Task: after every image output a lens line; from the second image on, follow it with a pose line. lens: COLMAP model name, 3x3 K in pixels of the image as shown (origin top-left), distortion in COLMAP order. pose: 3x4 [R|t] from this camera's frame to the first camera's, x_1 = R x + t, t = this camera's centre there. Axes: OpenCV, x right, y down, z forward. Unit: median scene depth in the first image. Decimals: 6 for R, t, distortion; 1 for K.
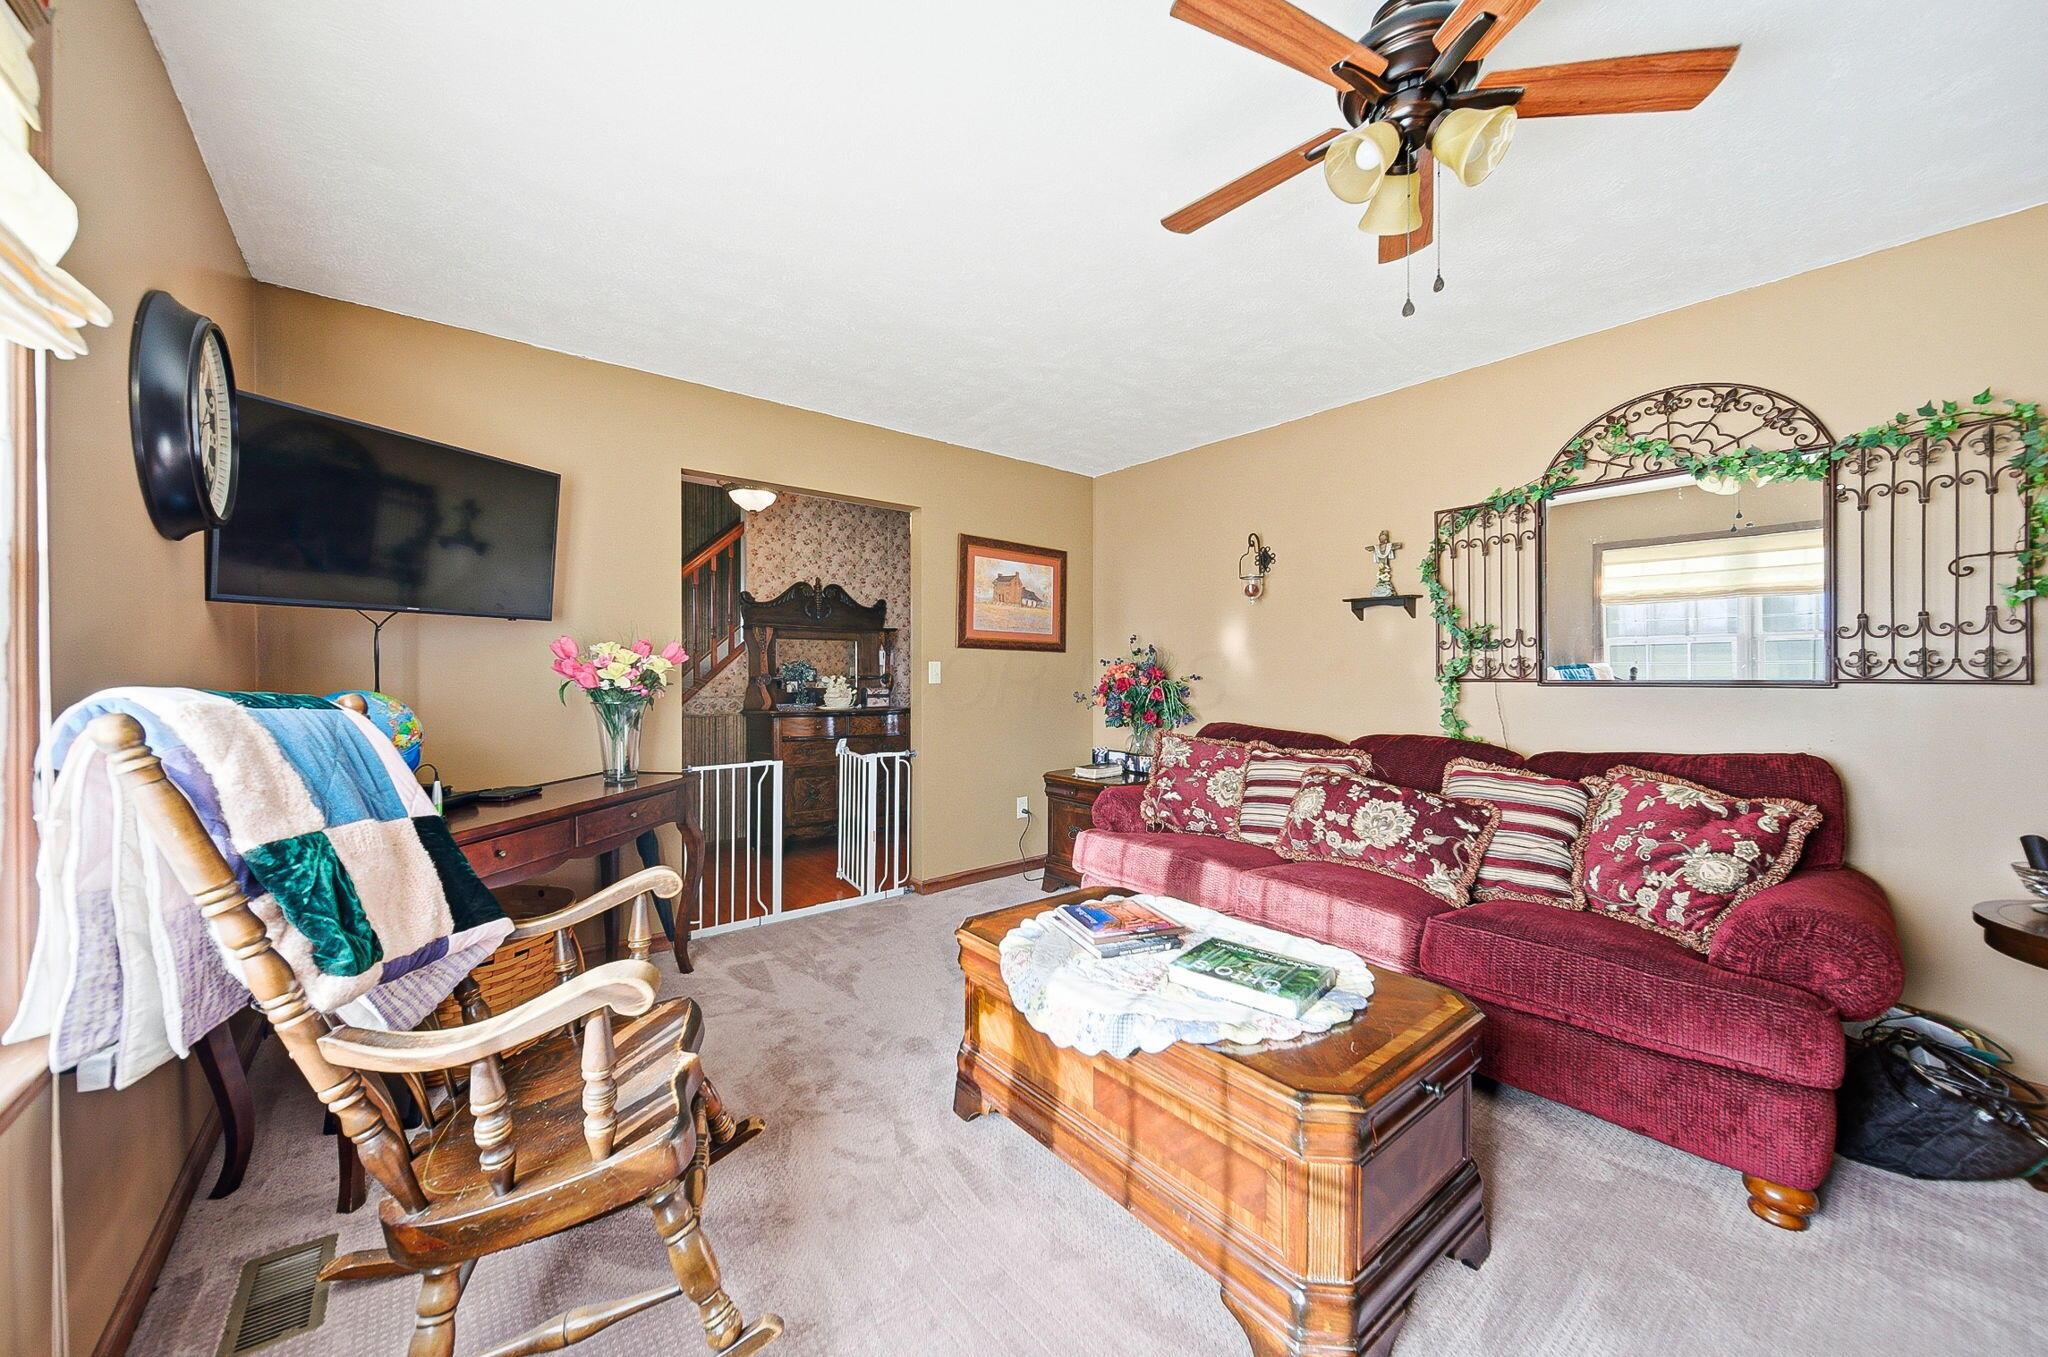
lens RADIAL K [[741.7, 0, 1015.3], [0, 741.7, 680.8], [0, 0, 1]] dist [-0.001006, -0.001619]
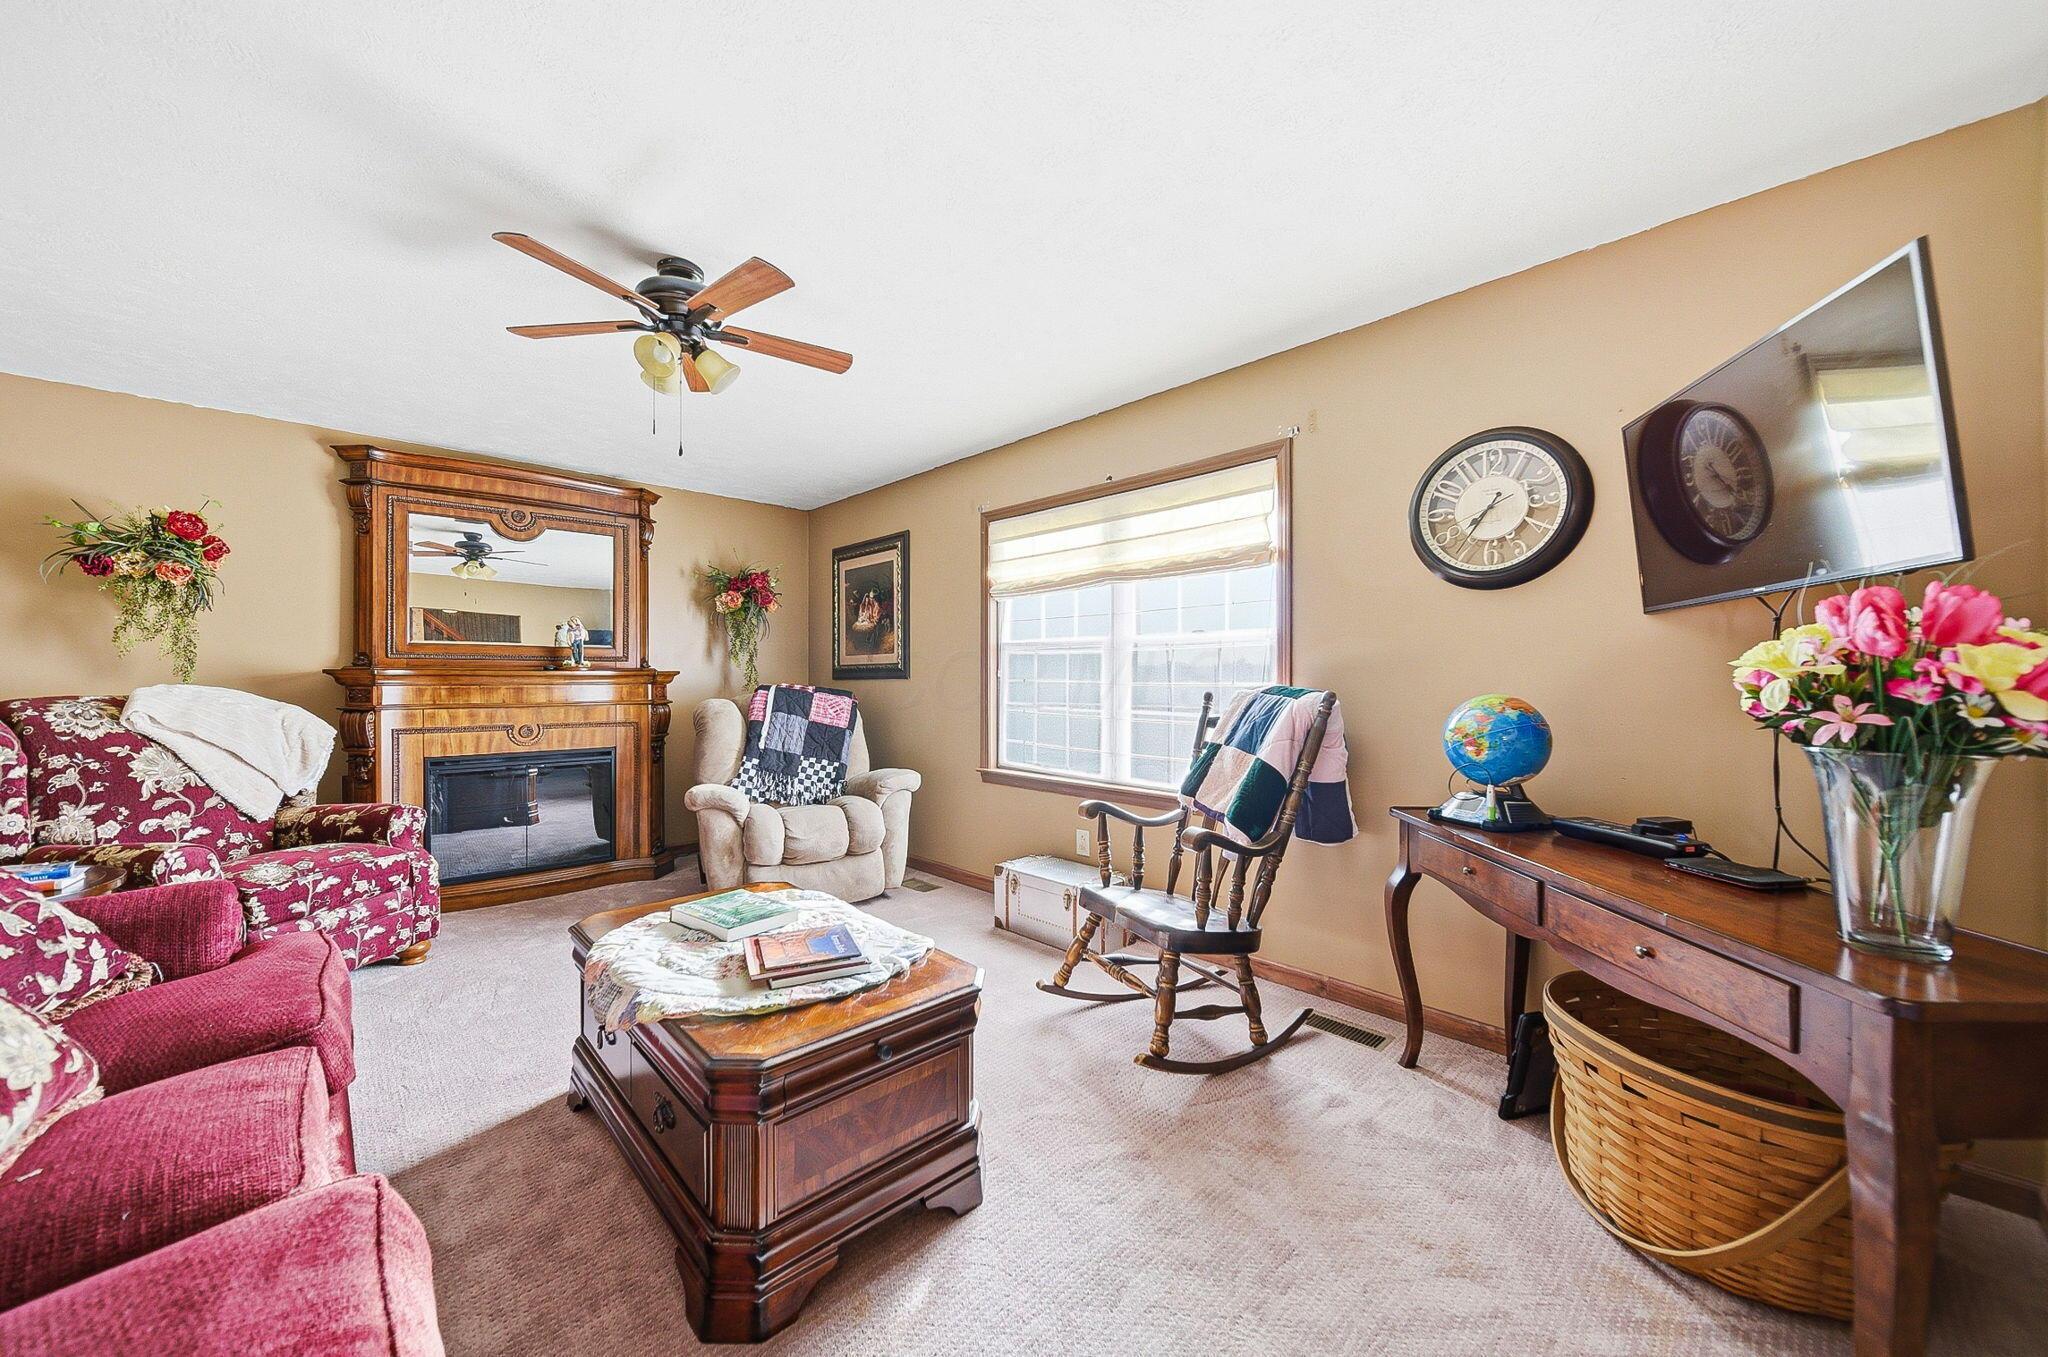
lens RADIAL K [[741.7, 0, 1043.3], [0, 741.7, 674.6], [0, 0, 1]] dist [-0.001006, -0.001619]
pose [[-0.994128, 0.001754, -0.108195, -0.041658], [0.000990, 0.999974, 0.007115, -0.015610], [0.108204, 0.006966, -0.994104, 1.303877]]
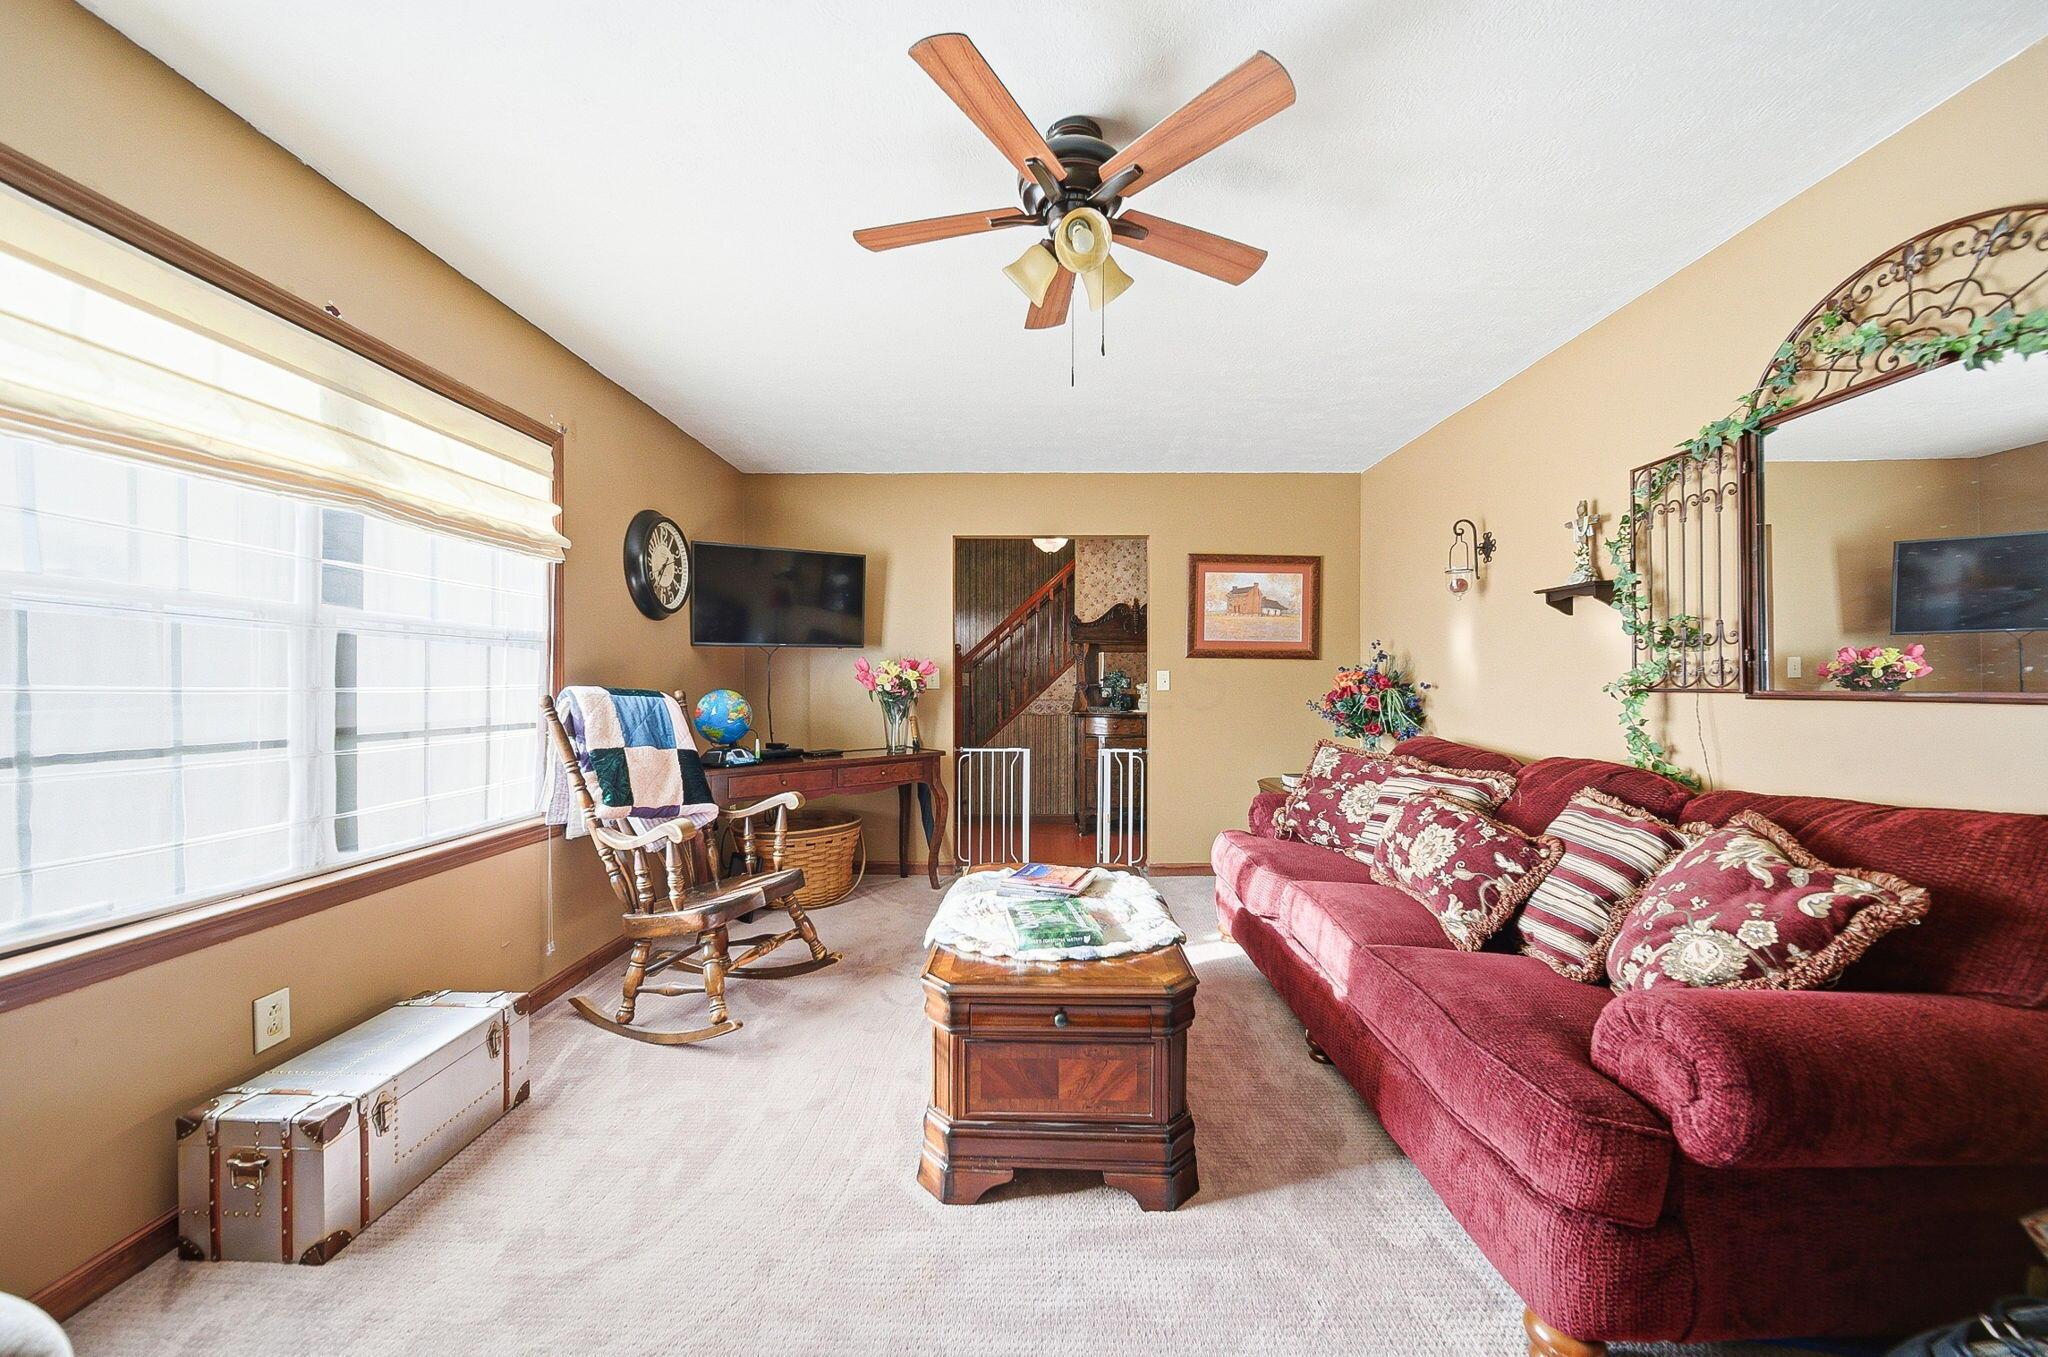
lens RADIAL K [[741.7, 0, 1020.4], [0, 741.7, 685.4], [0, 0, 1]] dist [-0.001006, -0.001619]
pose [[0.762635, 0.004405, -0.646814, 0.604664], [-0.007880, 0.999966, -0.002481, 0.001350], [0.646781, 0.006989, 0.762643, 0.009639]]
